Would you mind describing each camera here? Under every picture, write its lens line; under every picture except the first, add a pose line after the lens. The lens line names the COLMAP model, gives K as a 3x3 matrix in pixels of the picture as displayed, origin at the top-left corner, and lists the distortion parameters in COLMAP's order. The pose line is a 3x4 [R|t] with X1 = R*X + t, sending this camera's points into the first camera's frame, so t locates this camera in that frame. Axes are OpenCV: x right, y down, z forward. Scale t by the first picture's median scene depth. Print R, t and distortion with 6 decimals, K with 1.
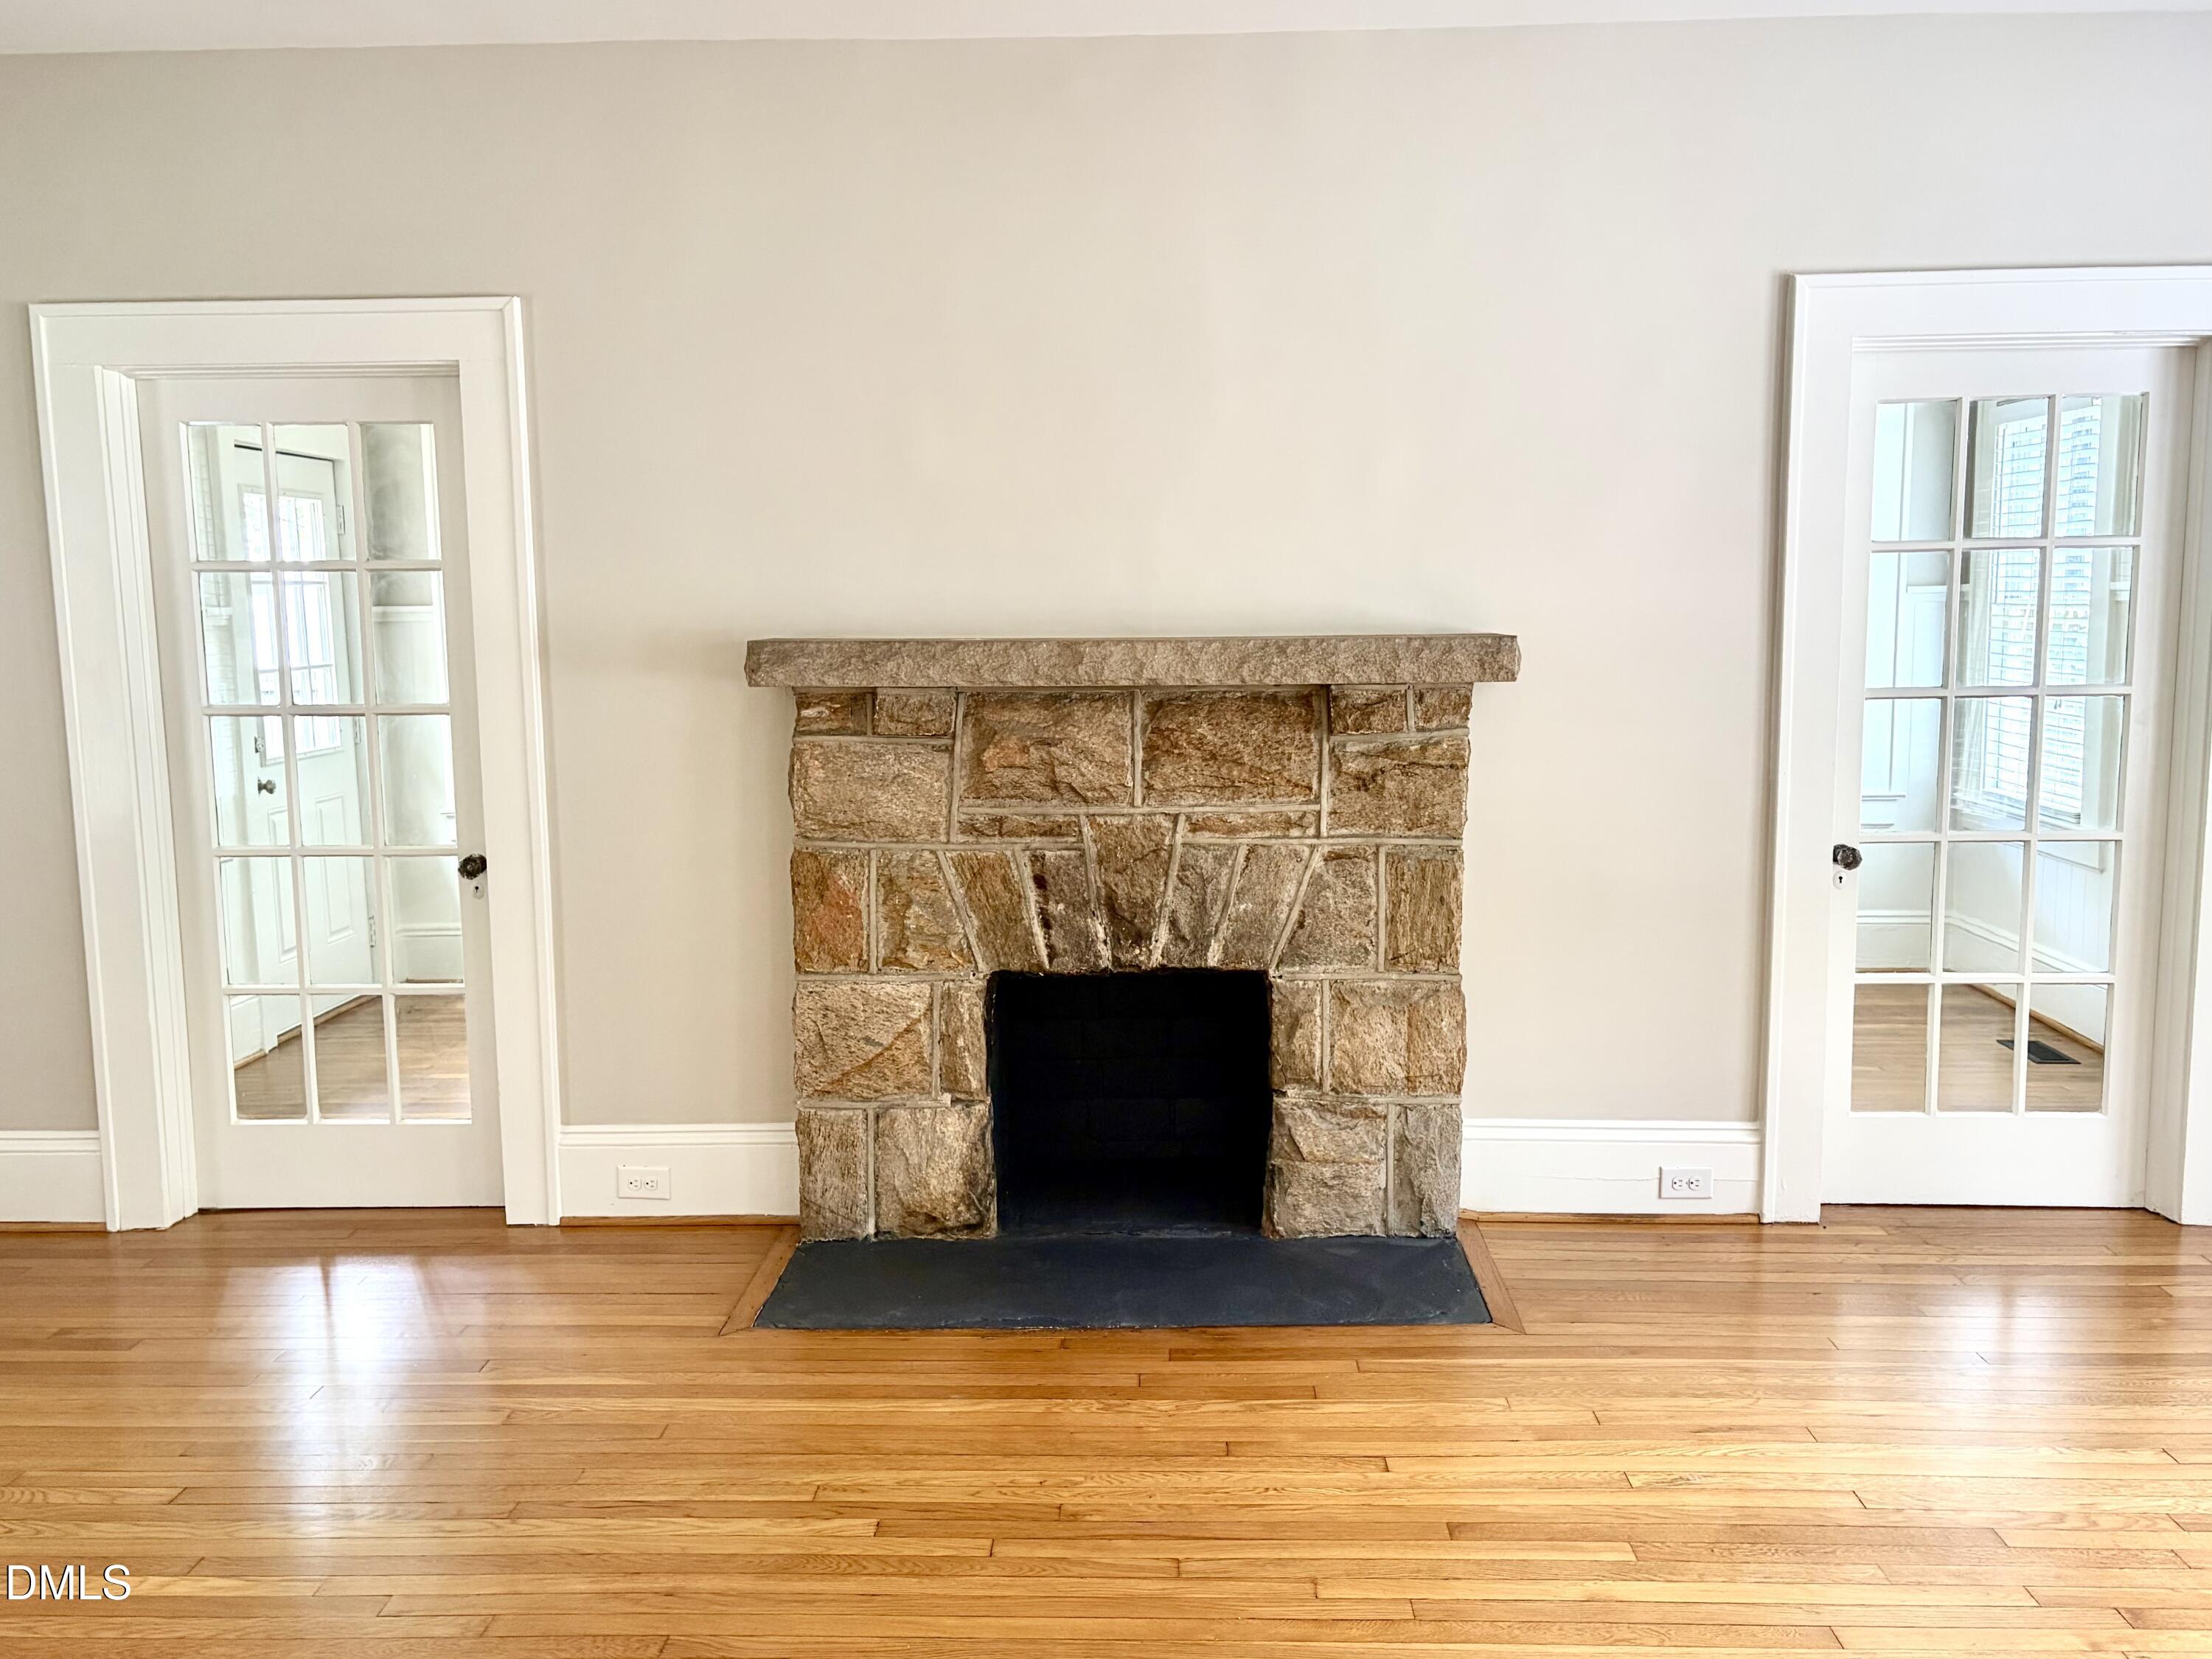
lens RADIAL K [[1796.4, 0, 1106.3], [0, 1796.4, 821.7], [0, 0, 1]] dist [0.188146, -0.416242]
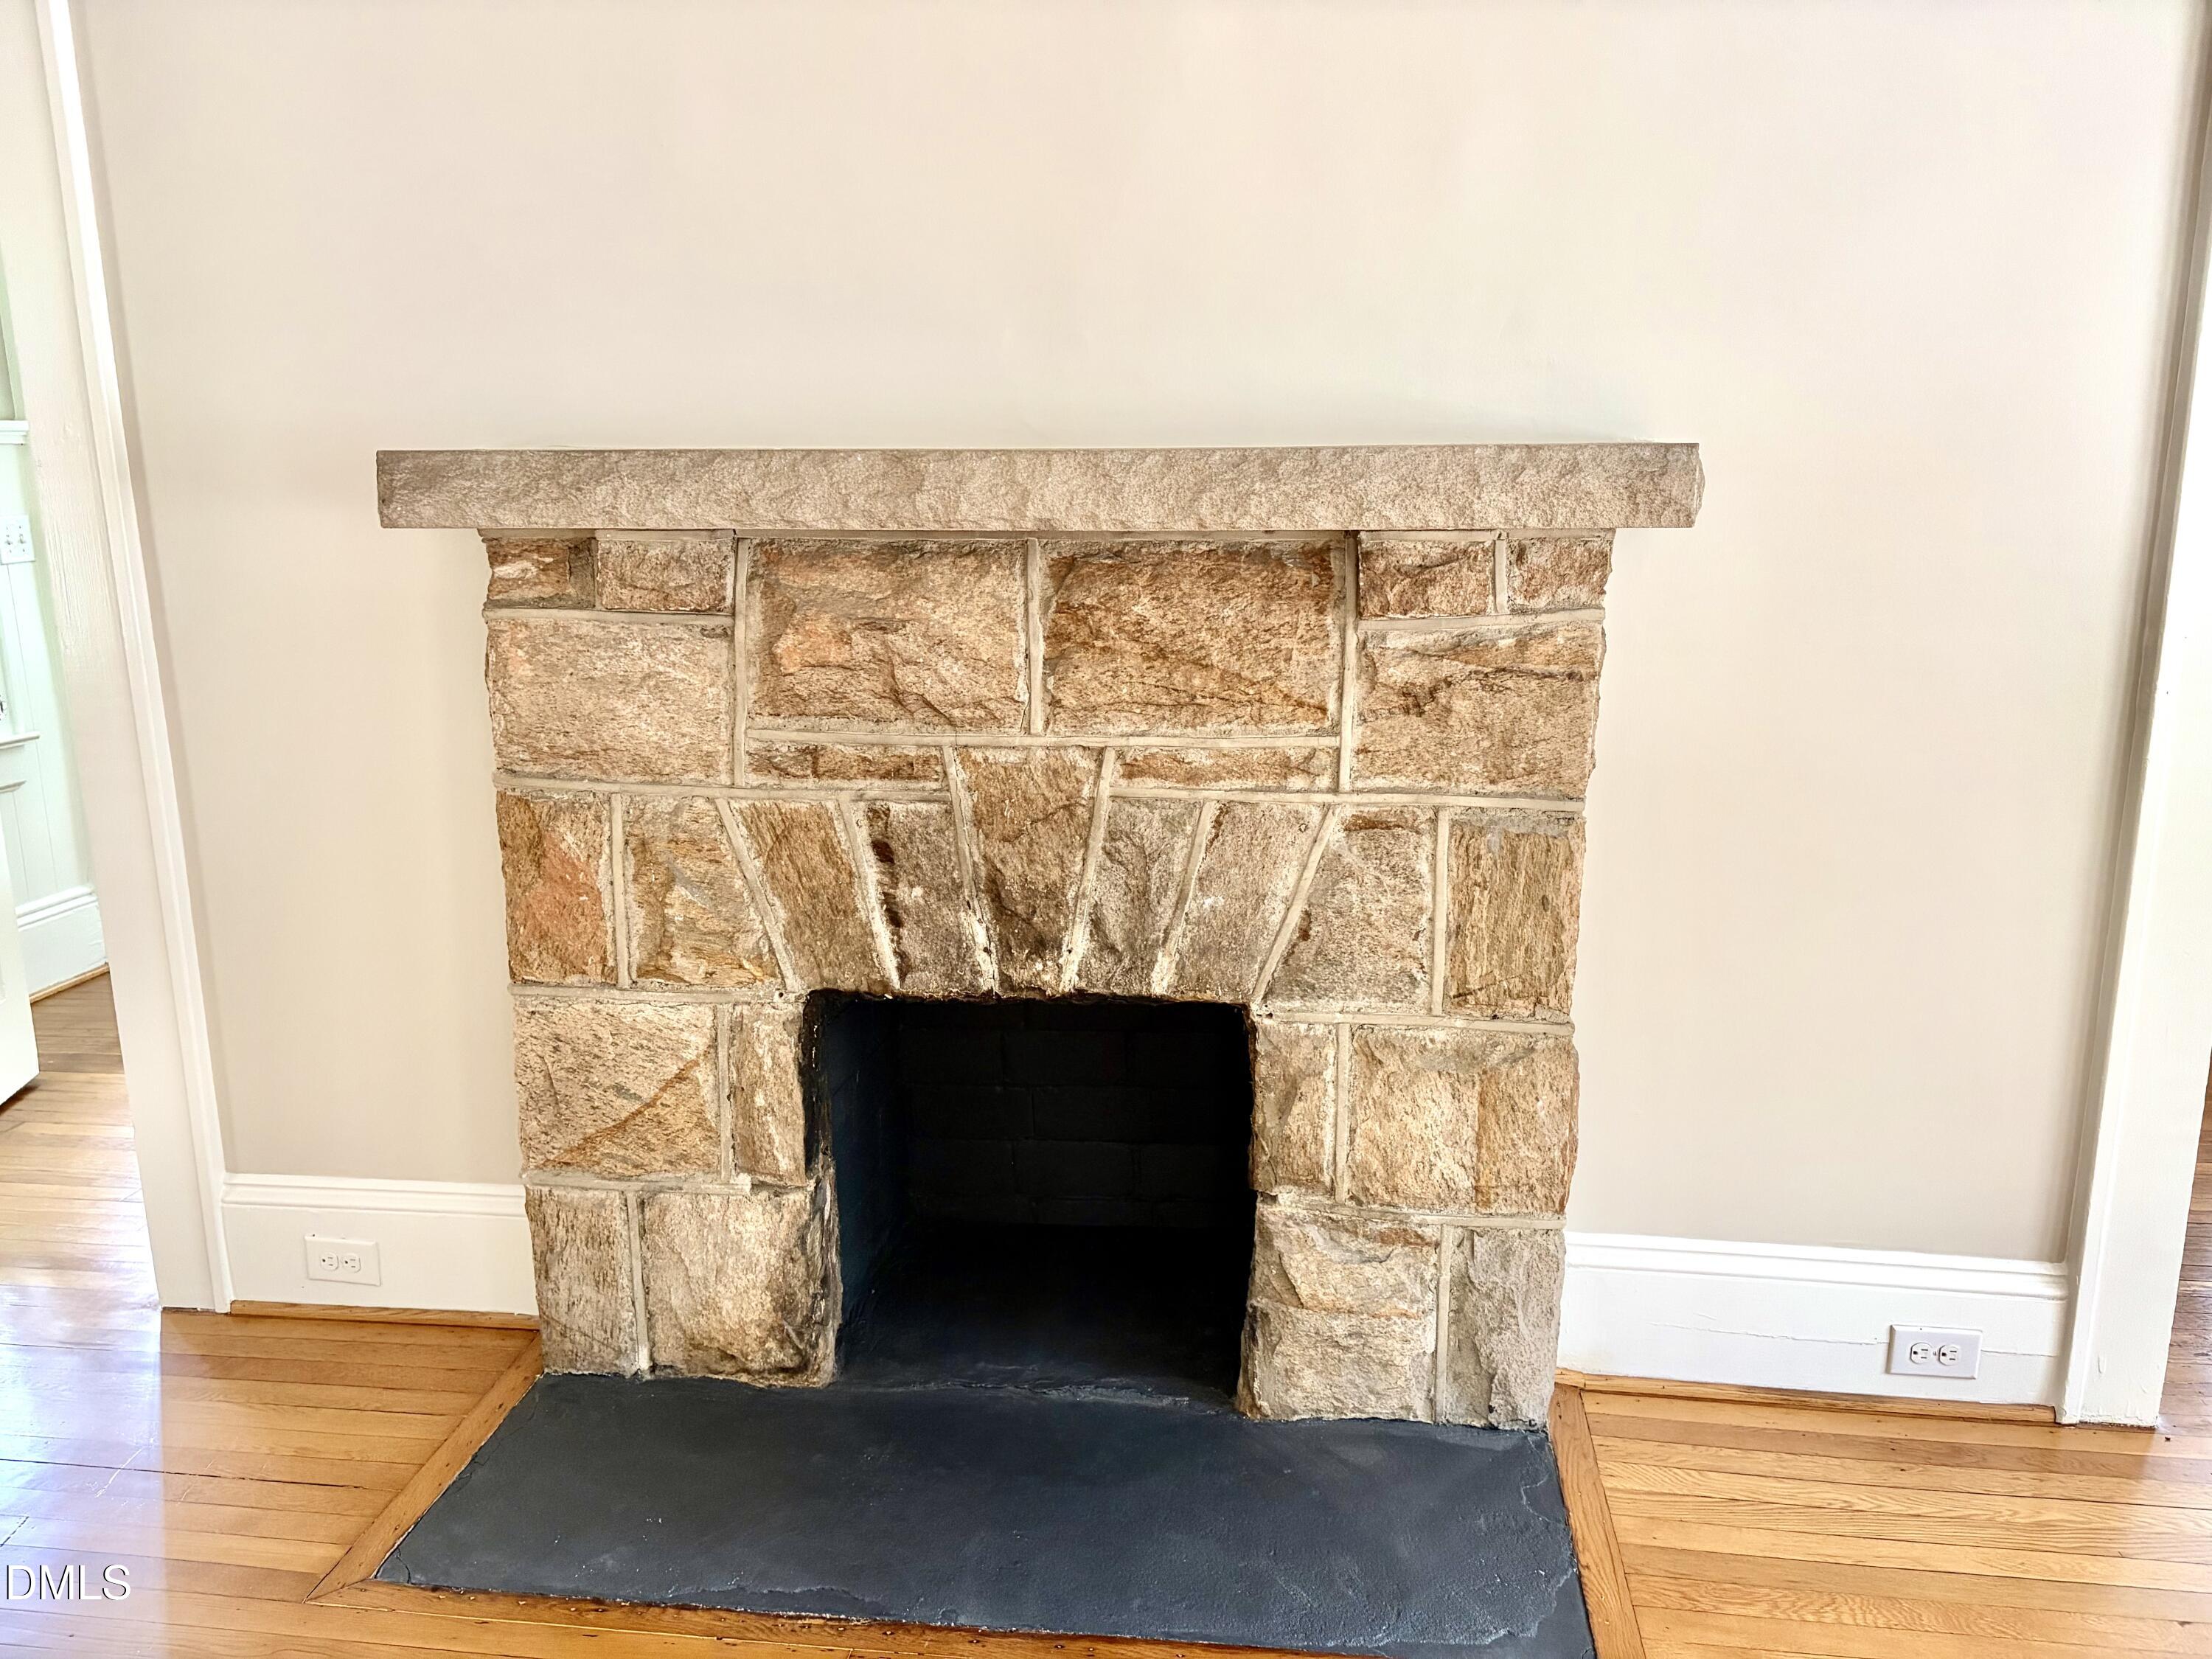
lens RADIAL K [[1650.2, 0, 1107.6], [0, 1650.2, 817.4], [0, 0, 1]] dist [0.083341, -0.084892]
pose [[0.994921, 0.022802, -0.098040, 0.095705], [-0.012659, 0.994615, 0.102861, -0.037717], [0.099857, -0.101097, 0.989852, 0.450052]]
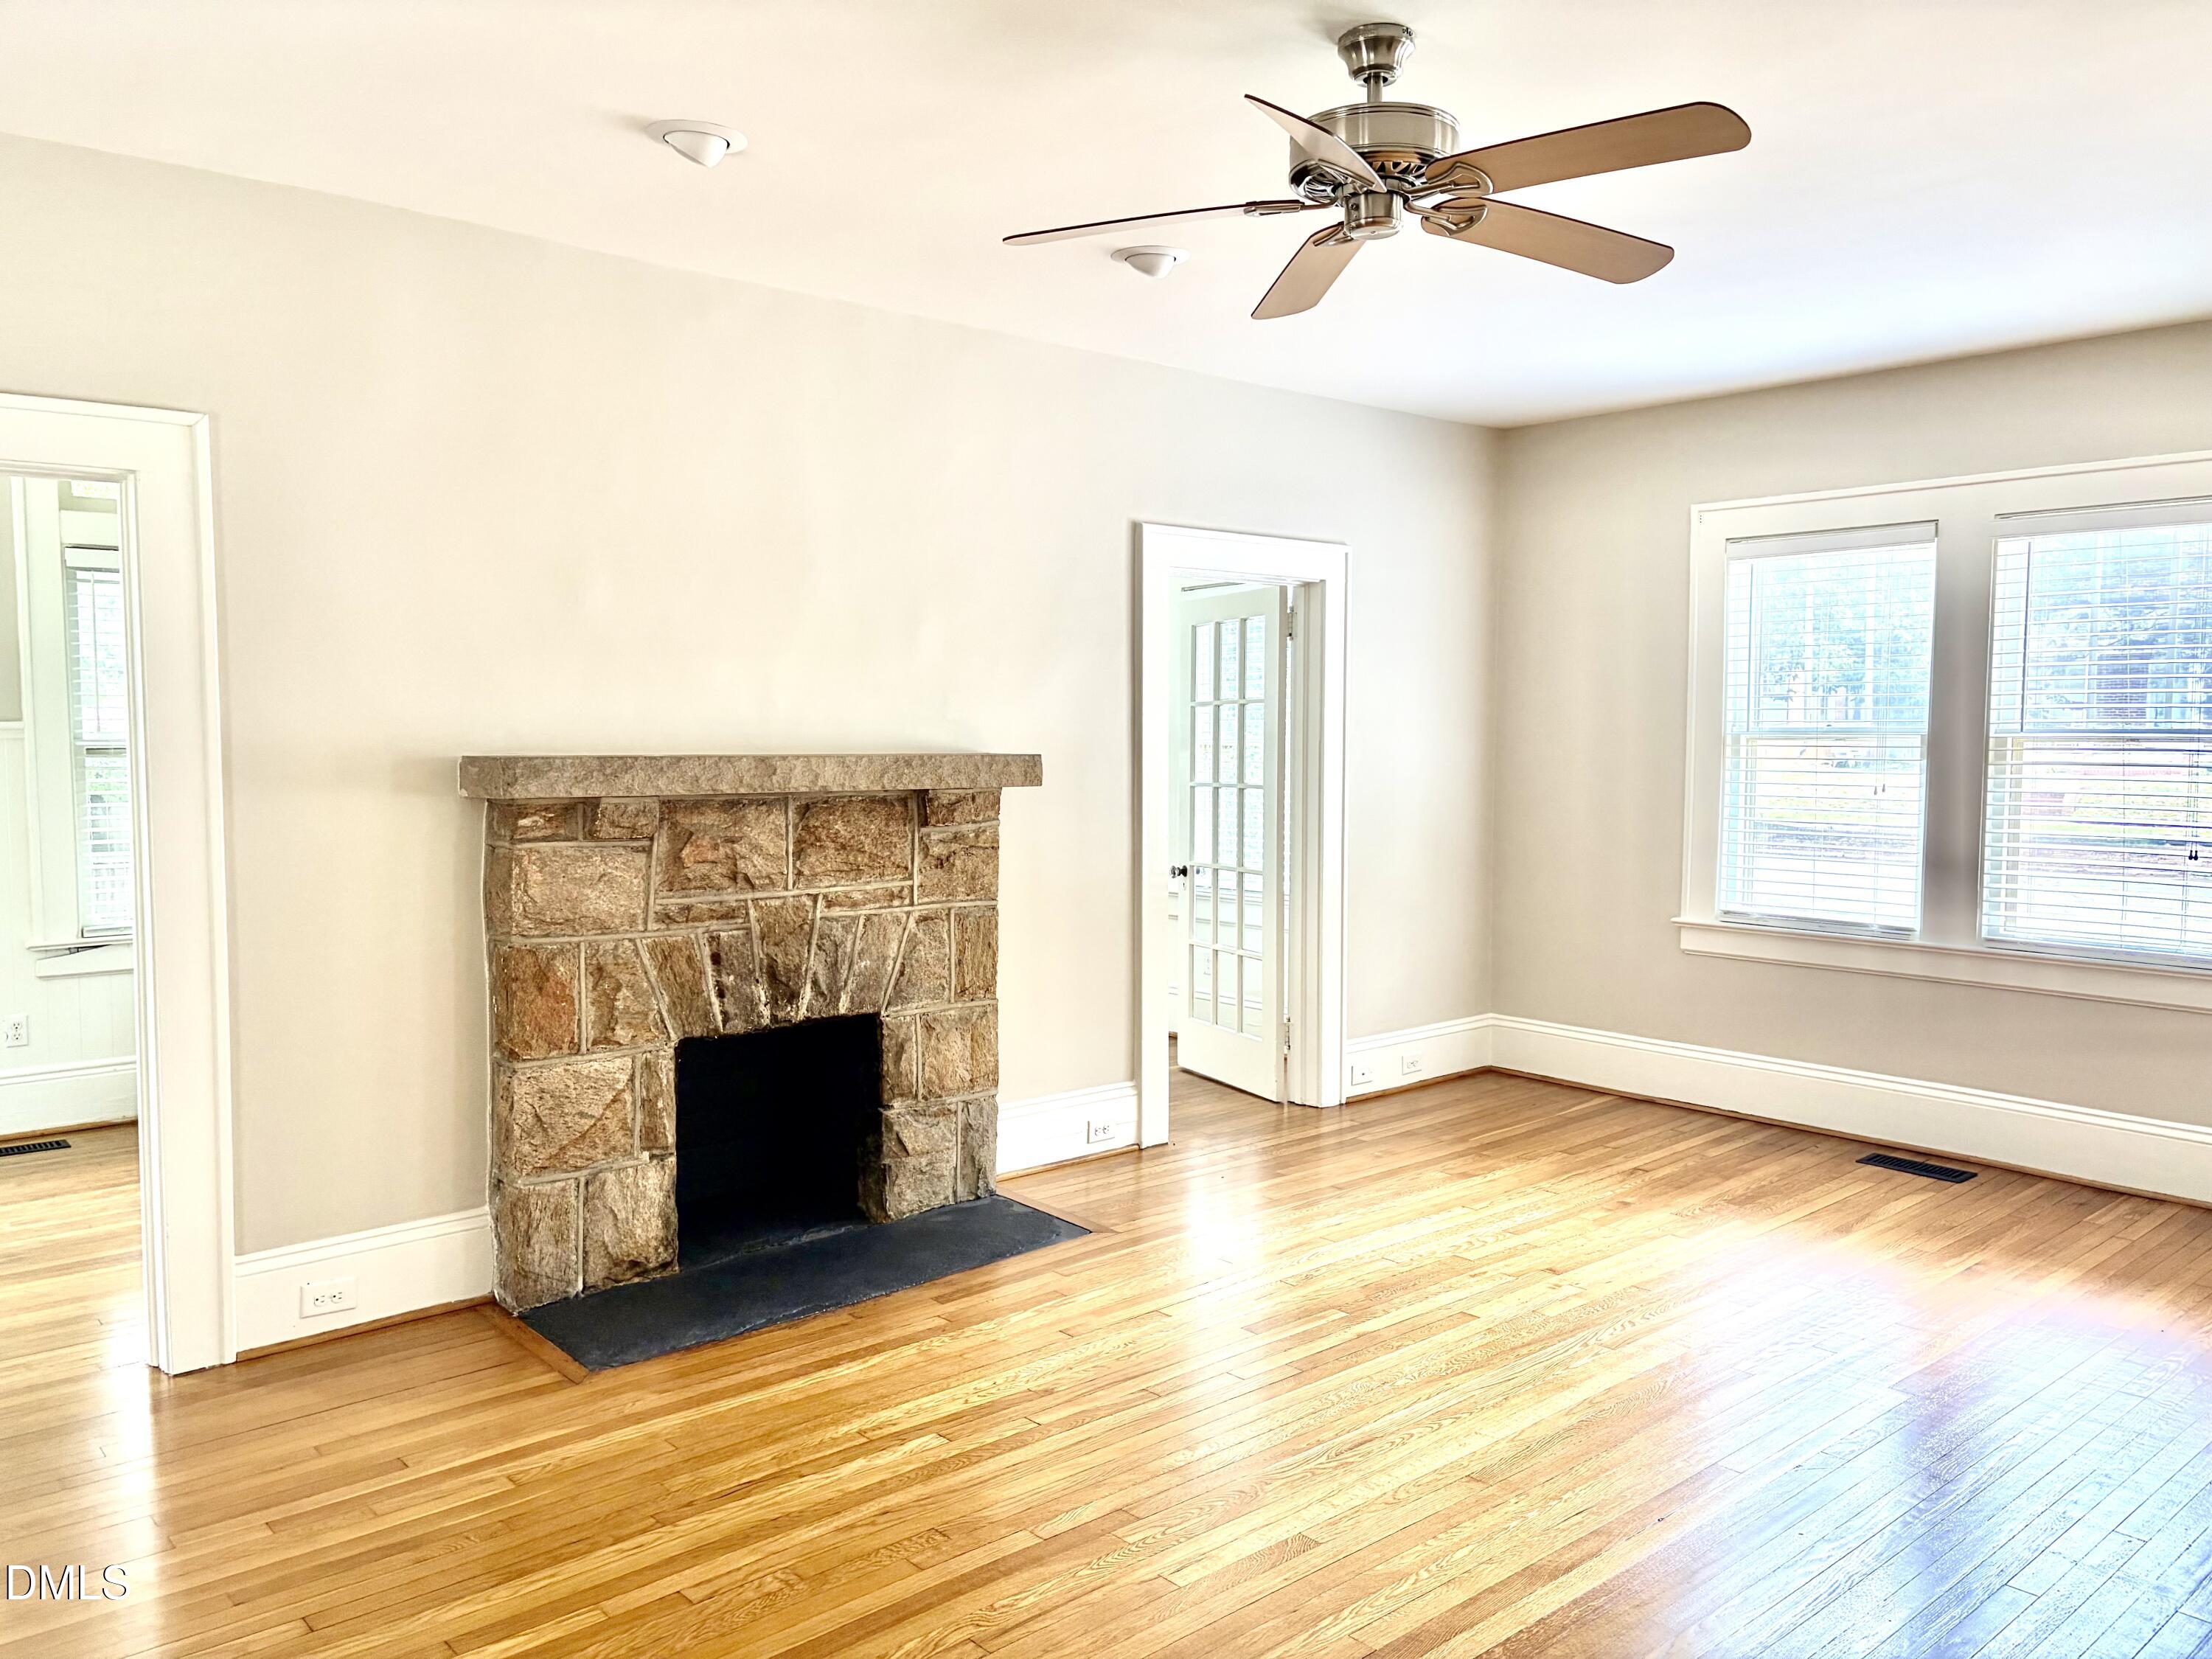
lens RADIAL K [[1650.2, 0, 1107.6], [0, 1650.2, 817.4], [0, 0, 1]] dist [0.083341, -0.084892]
pose [[0.731374, -0.026264, 0.681470, -0.594991], [0.071589, 0.996694, -0.038418, 0.001141], [-0.678208, 0.076884, 0.730837, 0.016463]]
